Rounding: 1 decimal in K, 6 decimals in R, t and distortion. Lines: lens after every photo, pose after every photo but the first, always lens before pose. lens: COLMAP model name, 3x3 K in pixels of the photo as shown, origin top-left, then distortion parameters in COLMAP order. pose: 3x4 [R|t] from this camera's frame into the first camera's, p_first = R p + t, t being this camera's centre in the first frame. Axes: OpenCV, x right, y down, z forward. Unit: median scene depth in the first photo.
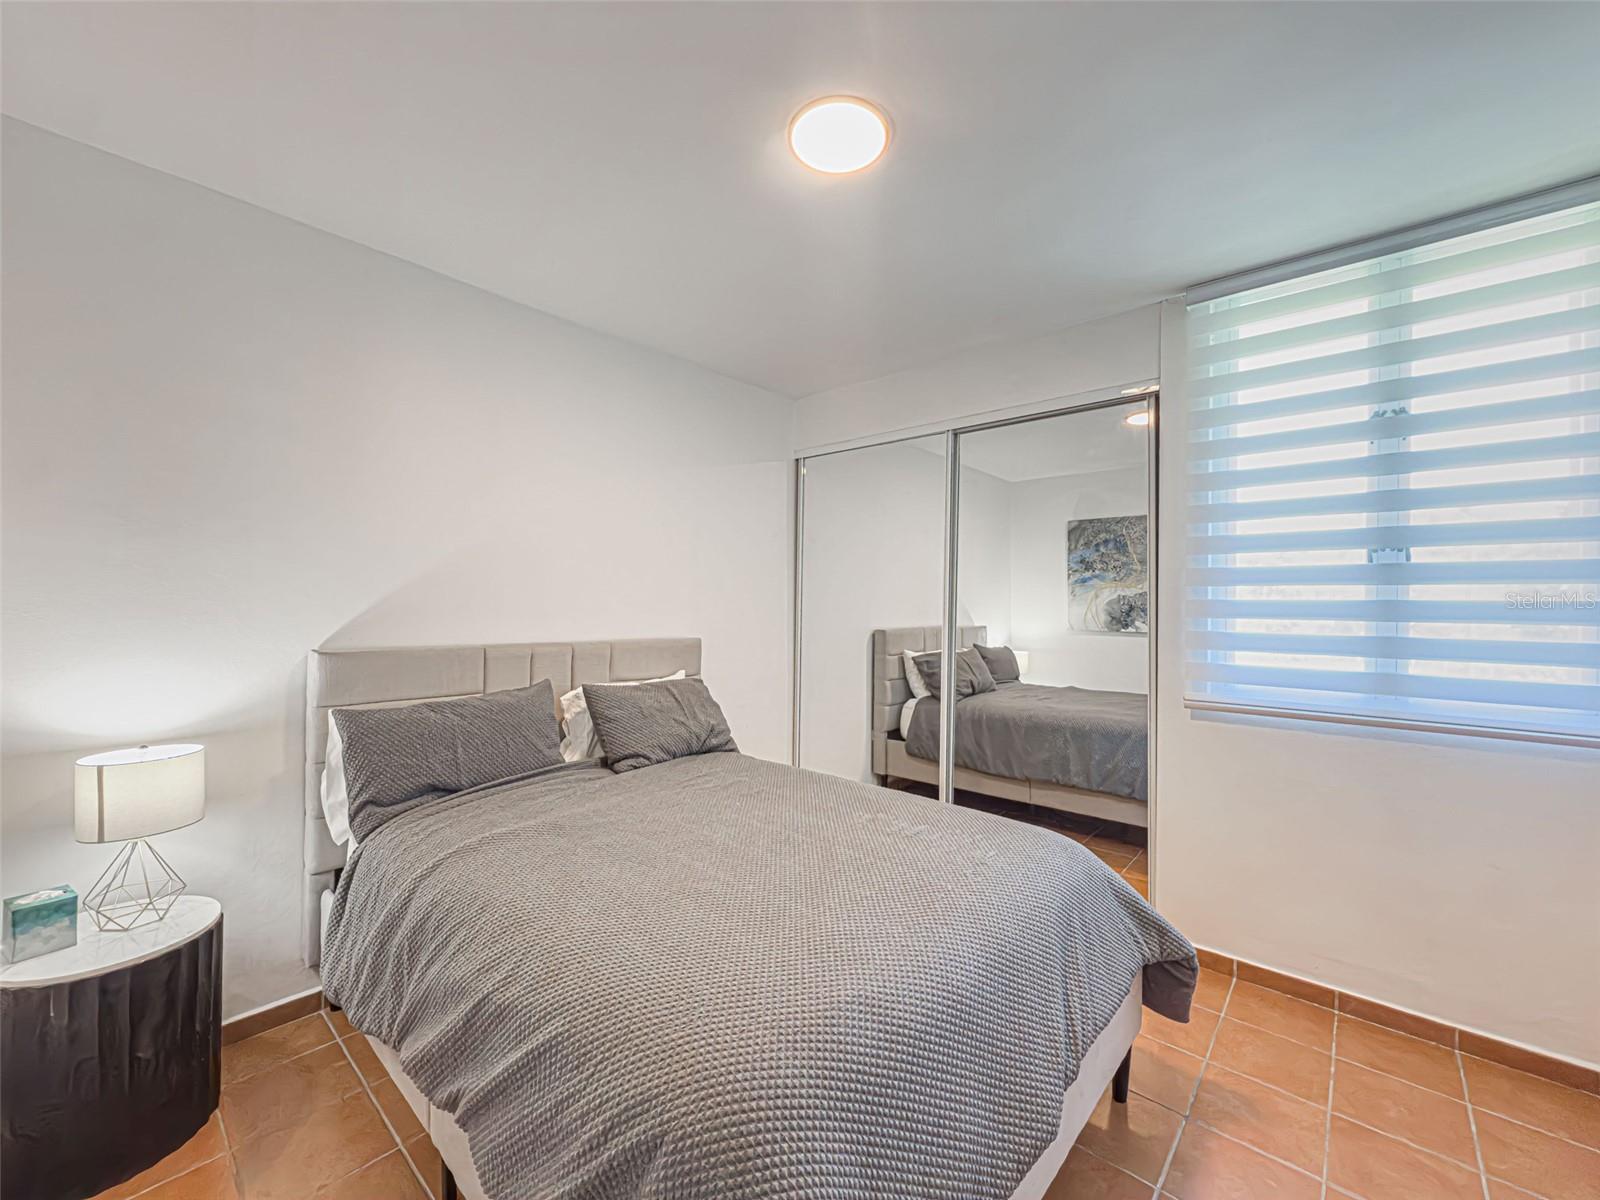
lens RADIAL K [[638.9, 0, 801.5], [0, 638.9, 601.1], [0, 0, 1]] dist [-0.002267, -0.000256]
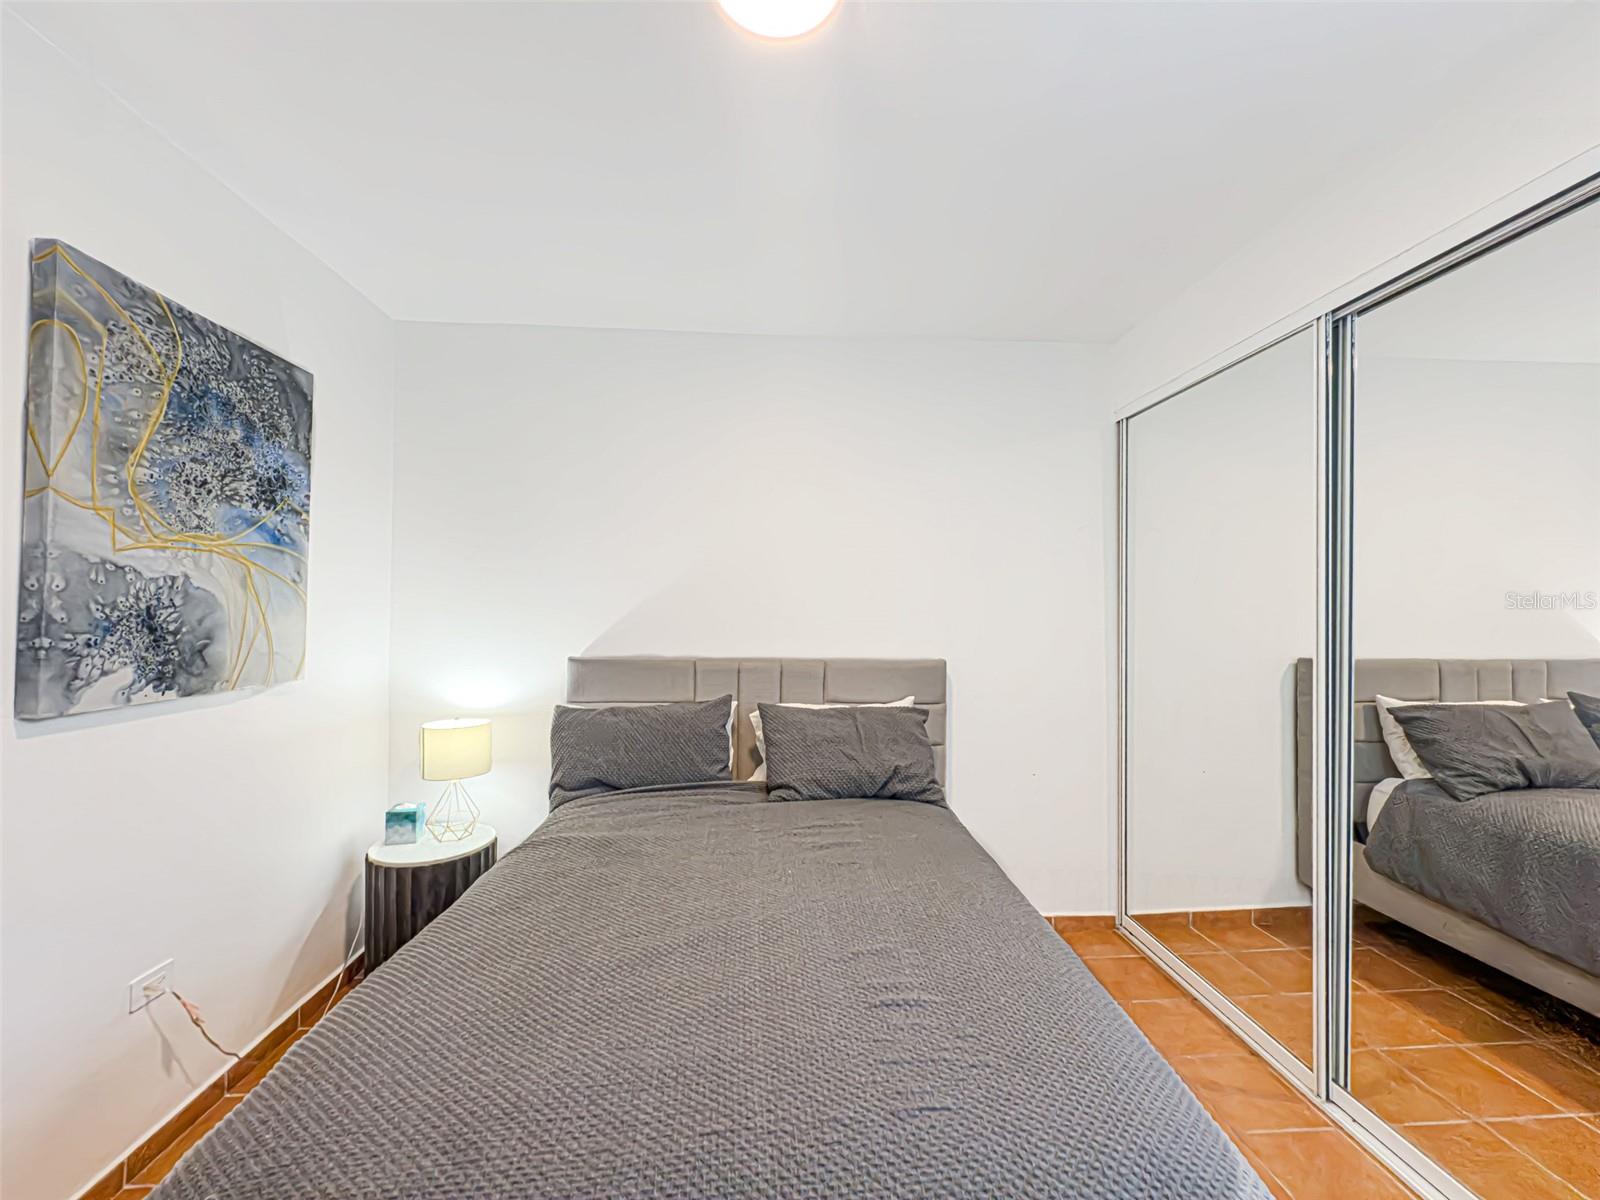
lens RADIAL K [[638.9, 0, 801.5], [0, 638.9, 601.1], [0, 0, 1]] dist [-0.002267, -0.000256]
pose [[0.716647, -0.017304, -0.697221, 0.369445], [0.001760, 0.999734, -0.023004, -0.000239], [0.697434, 0.015258, 0.716487, 0.340491]]
